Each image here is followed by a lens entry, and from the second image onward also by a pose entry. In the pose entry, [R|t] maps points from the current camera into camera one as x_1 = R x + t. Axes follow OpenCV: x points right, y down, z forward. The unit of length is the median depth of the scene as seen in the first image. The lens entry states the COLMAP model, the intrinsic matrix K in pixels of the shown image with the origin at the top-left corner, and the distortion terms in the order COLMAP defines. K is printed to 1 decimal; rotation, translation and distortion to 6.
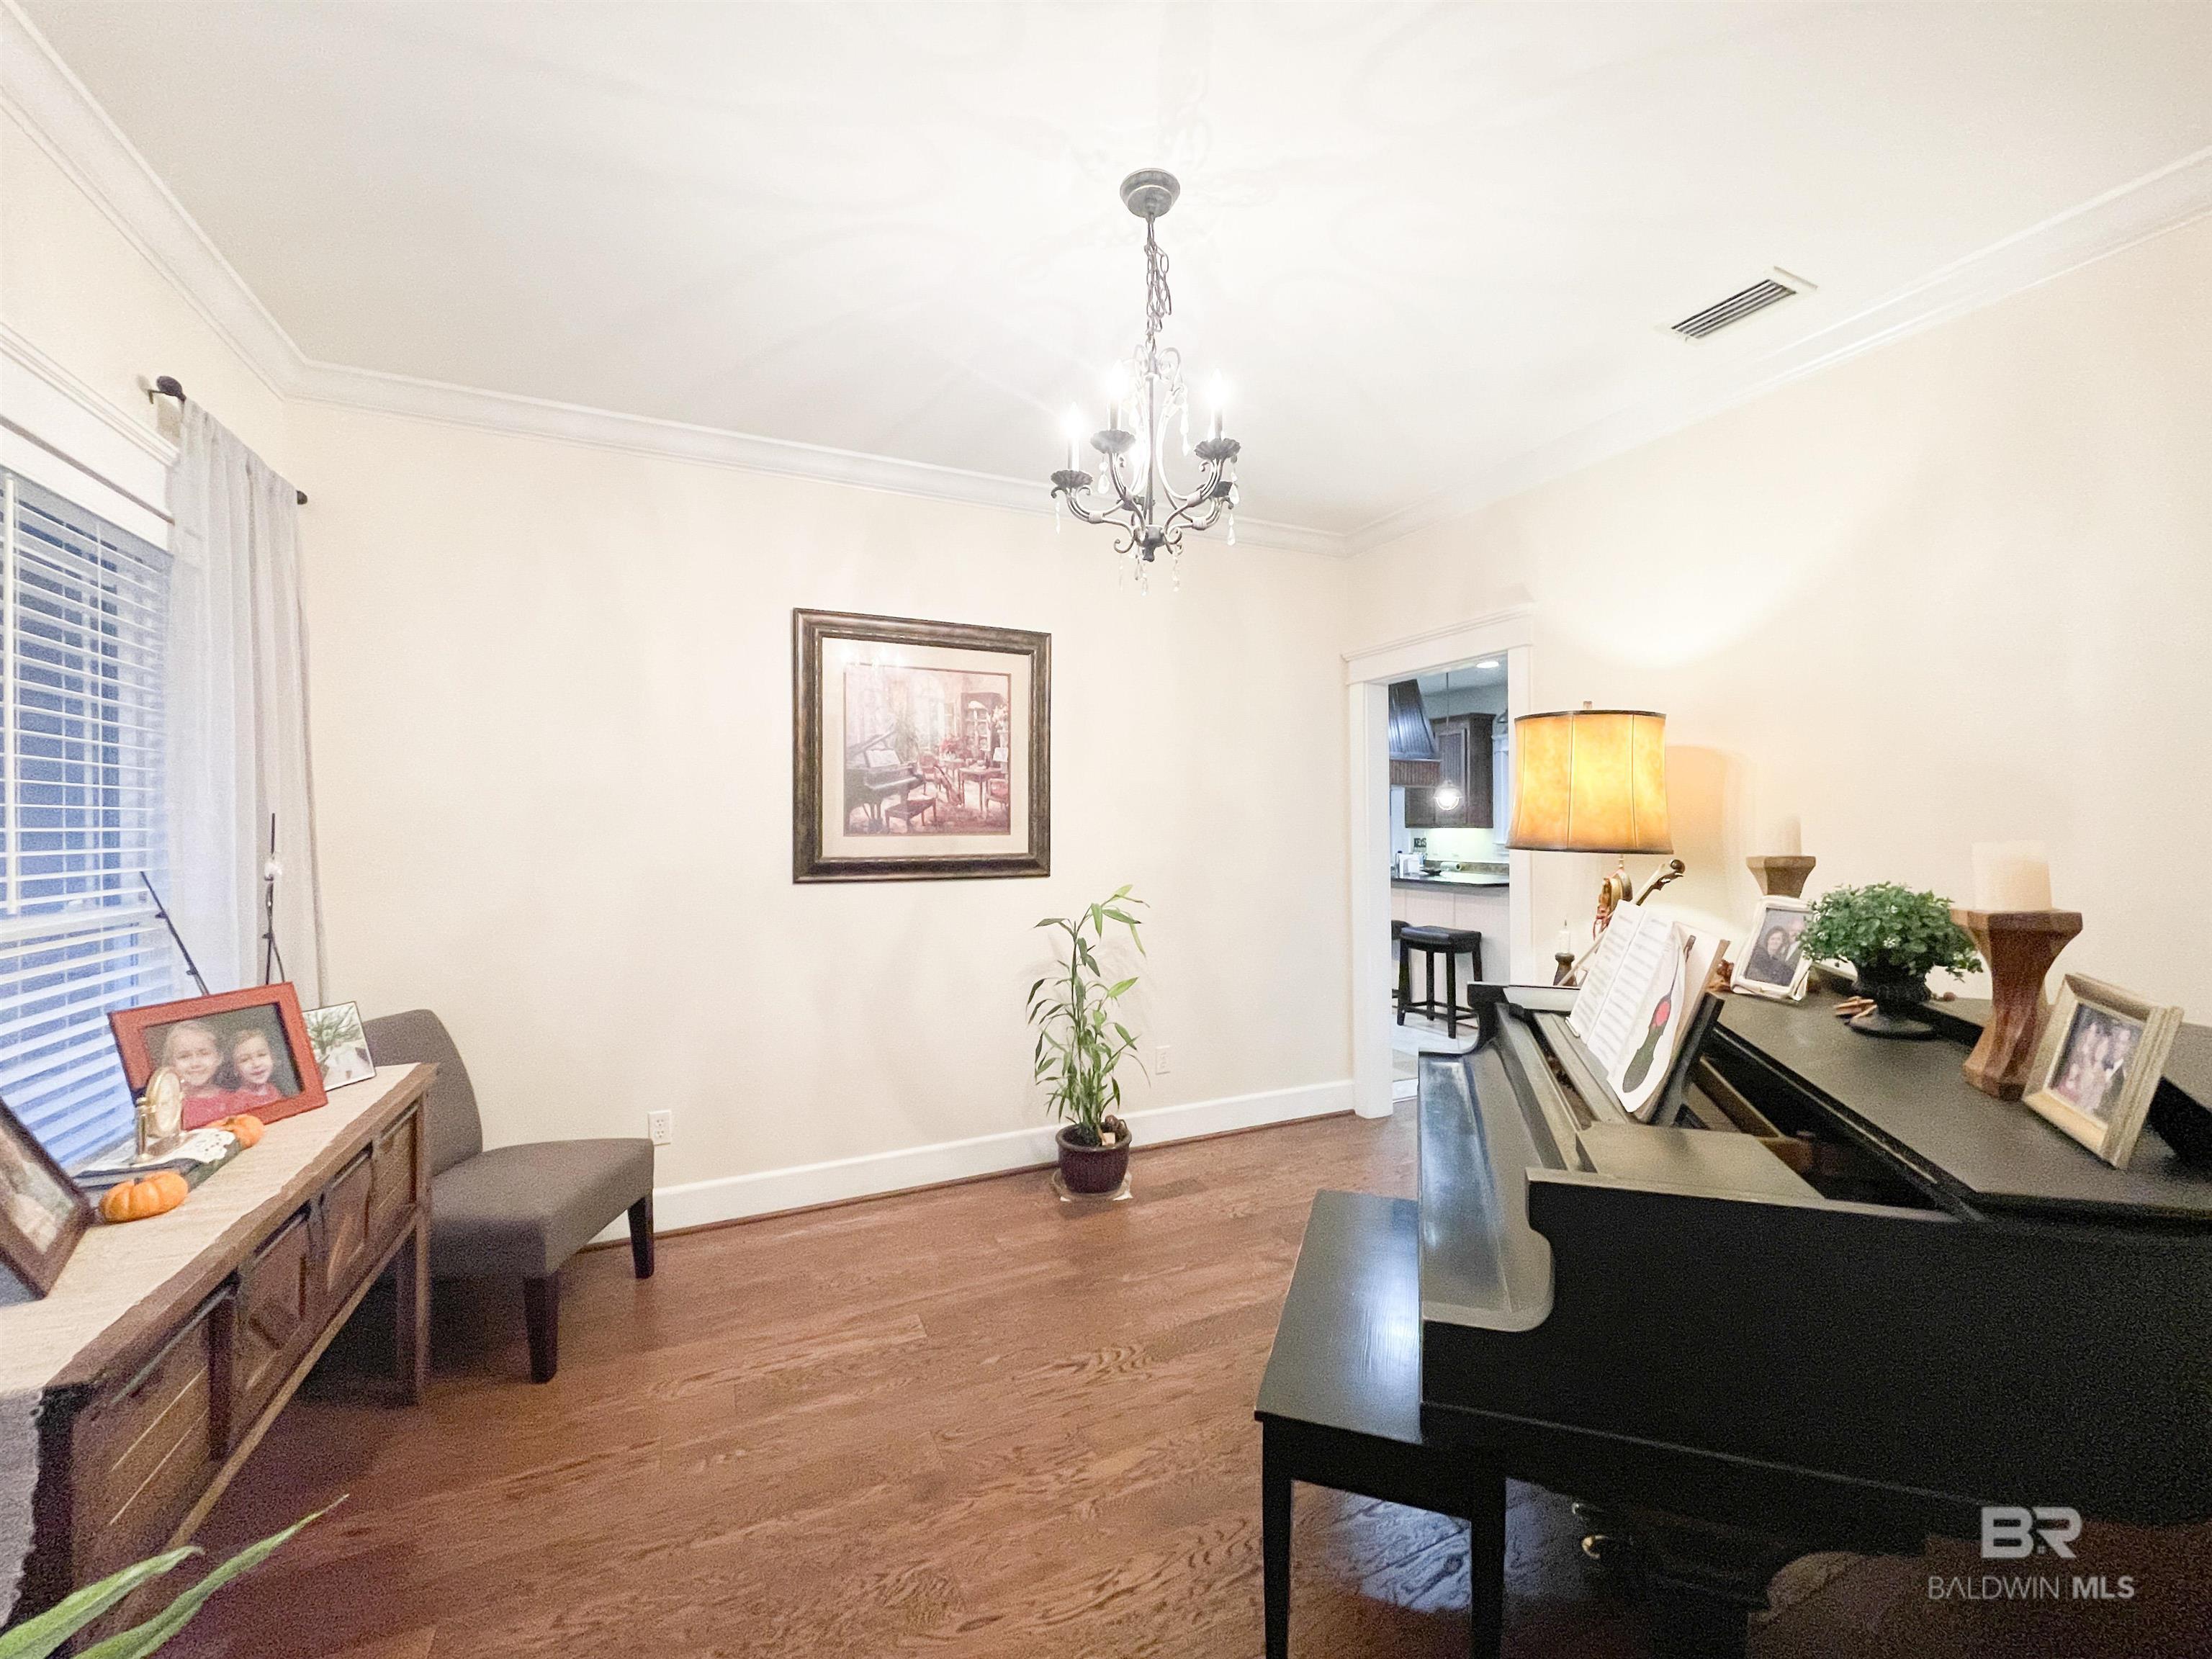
lens RADIAL K [[889.5, 0, 1107.3], [0, 889.5, 827.6], [0, 0, 1]] dist [-0.000709, -0.000527]
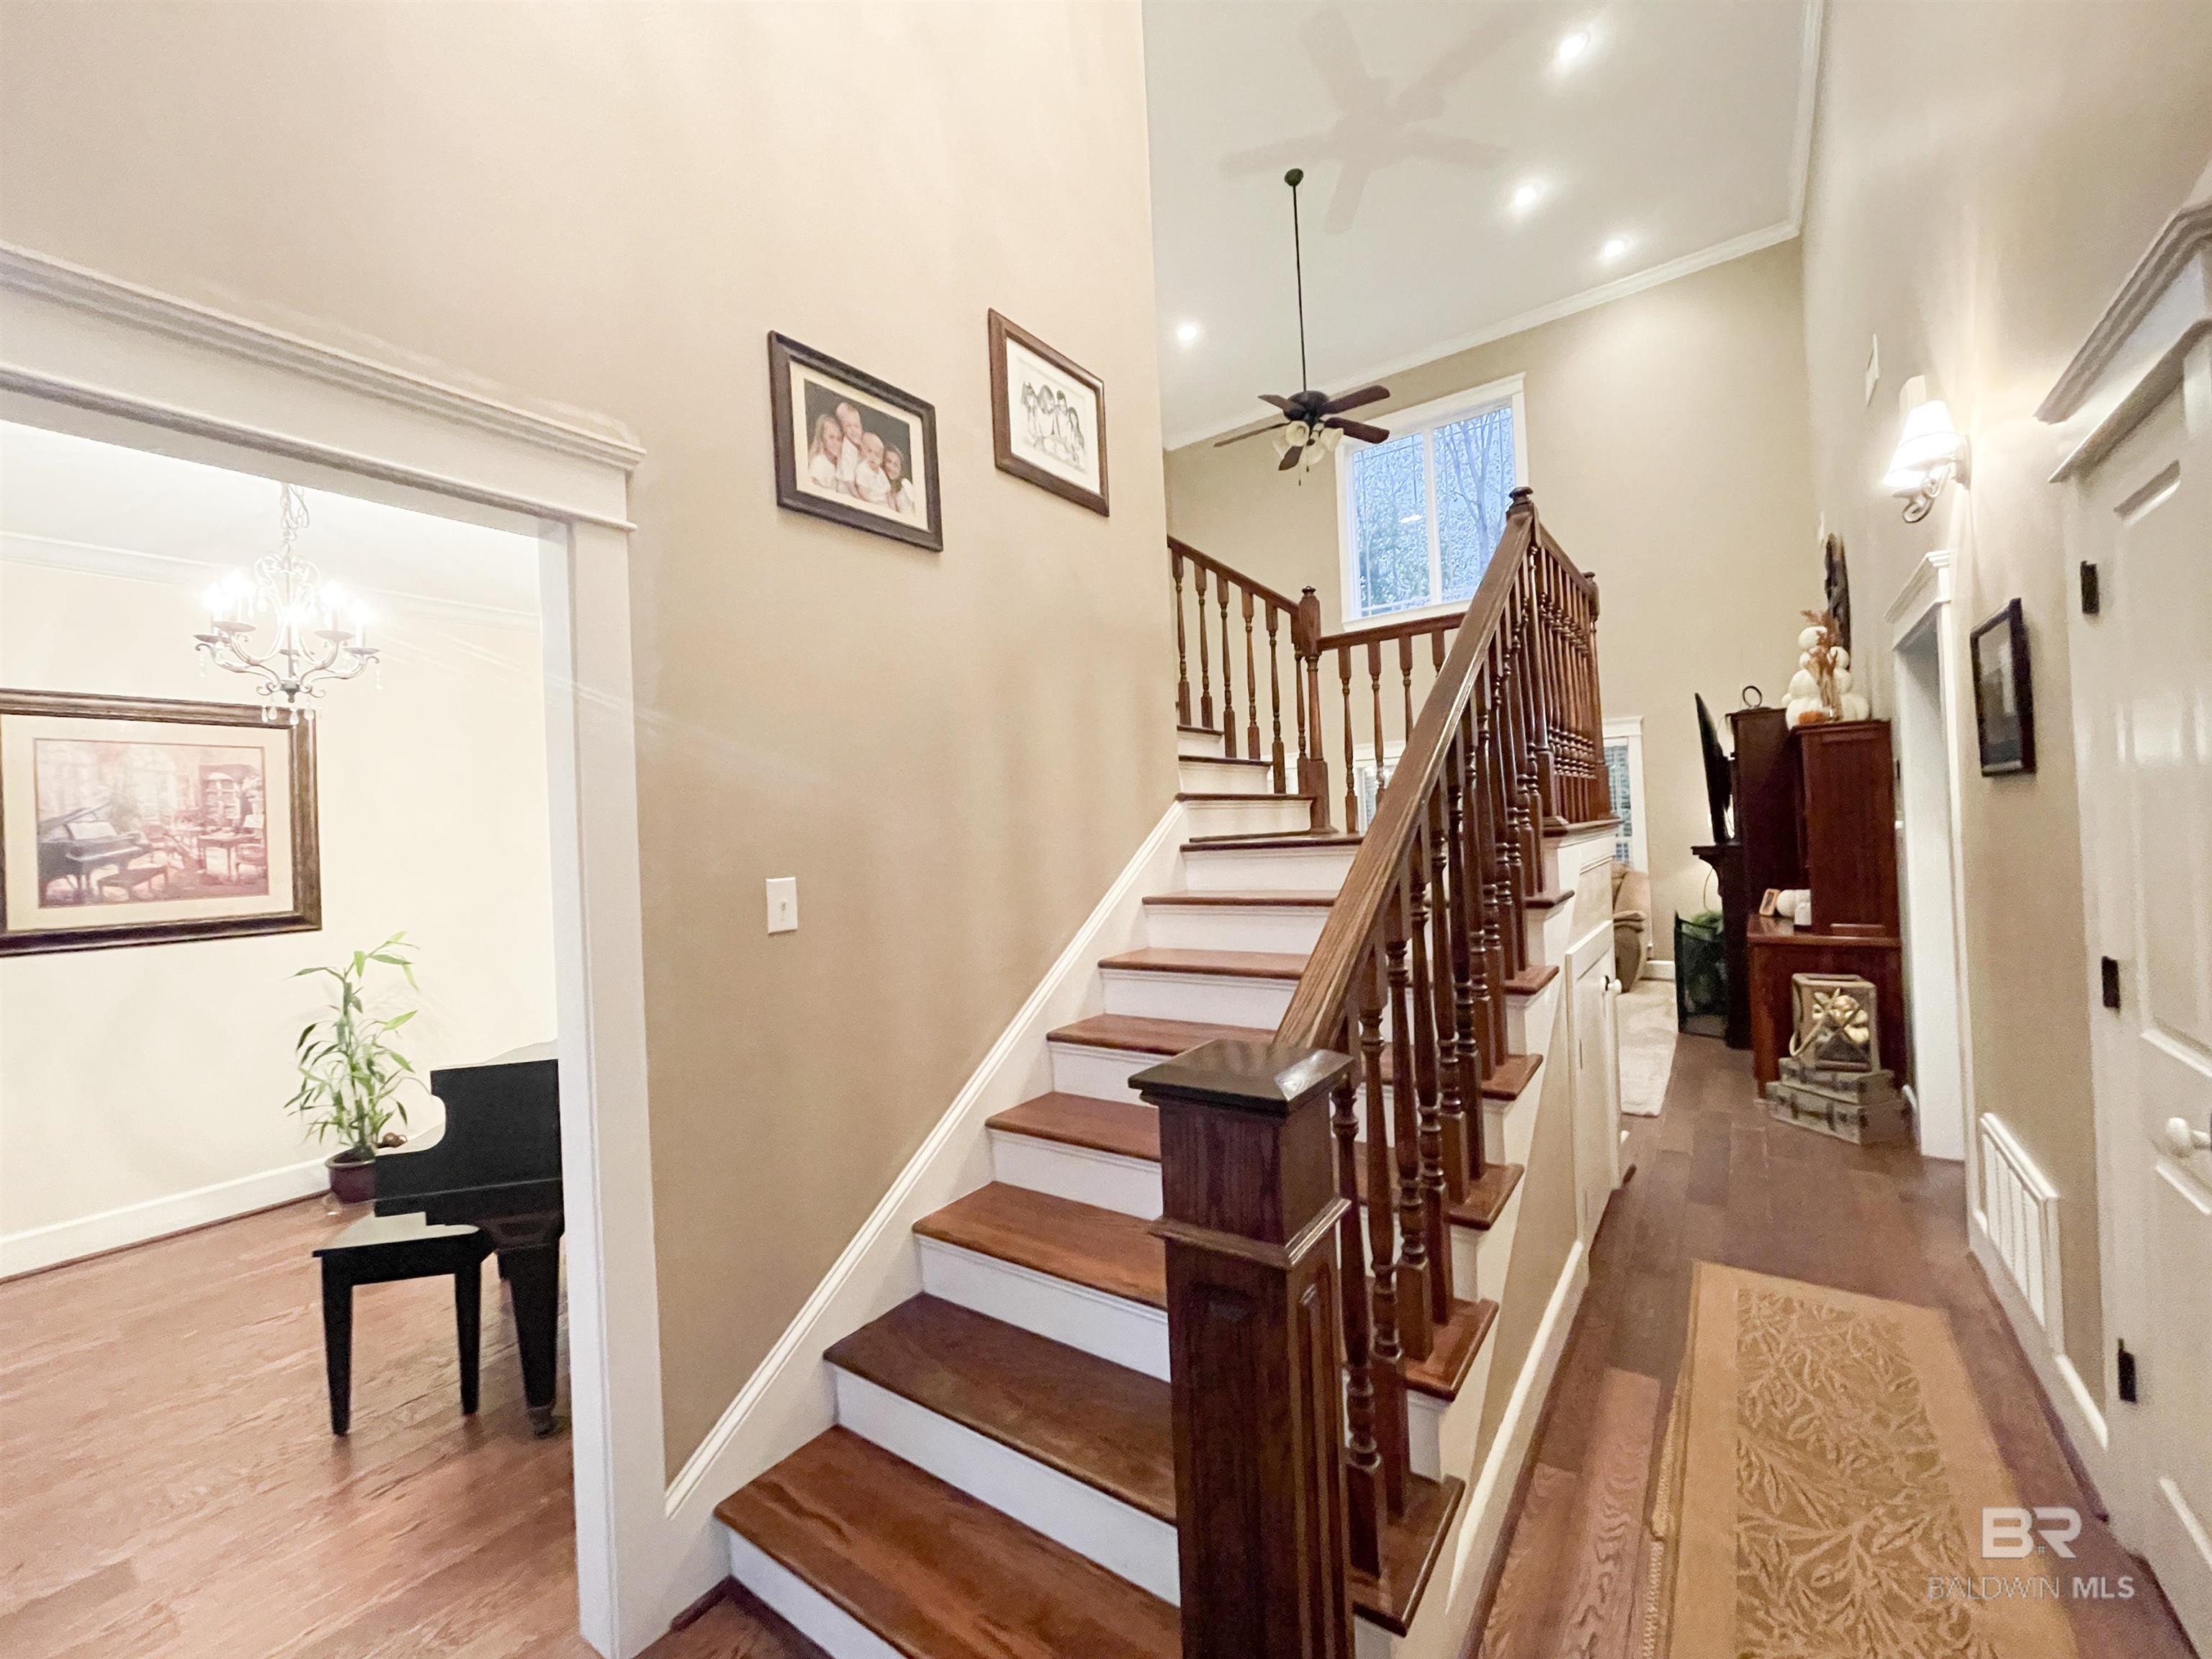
lens RADIAL K [[889.5, 0, 1109.3], [0, 889.5, 830.8], [0, 0, 1]] dist [-0.000709, -0.000527]
pose [[0.870694, -0.033678, 0.490670, 0.264770], [0.042458, 0.999075, -0.006767, -0.019706], [-0.489989, 0.026725, 0.871319, -0.467726]]
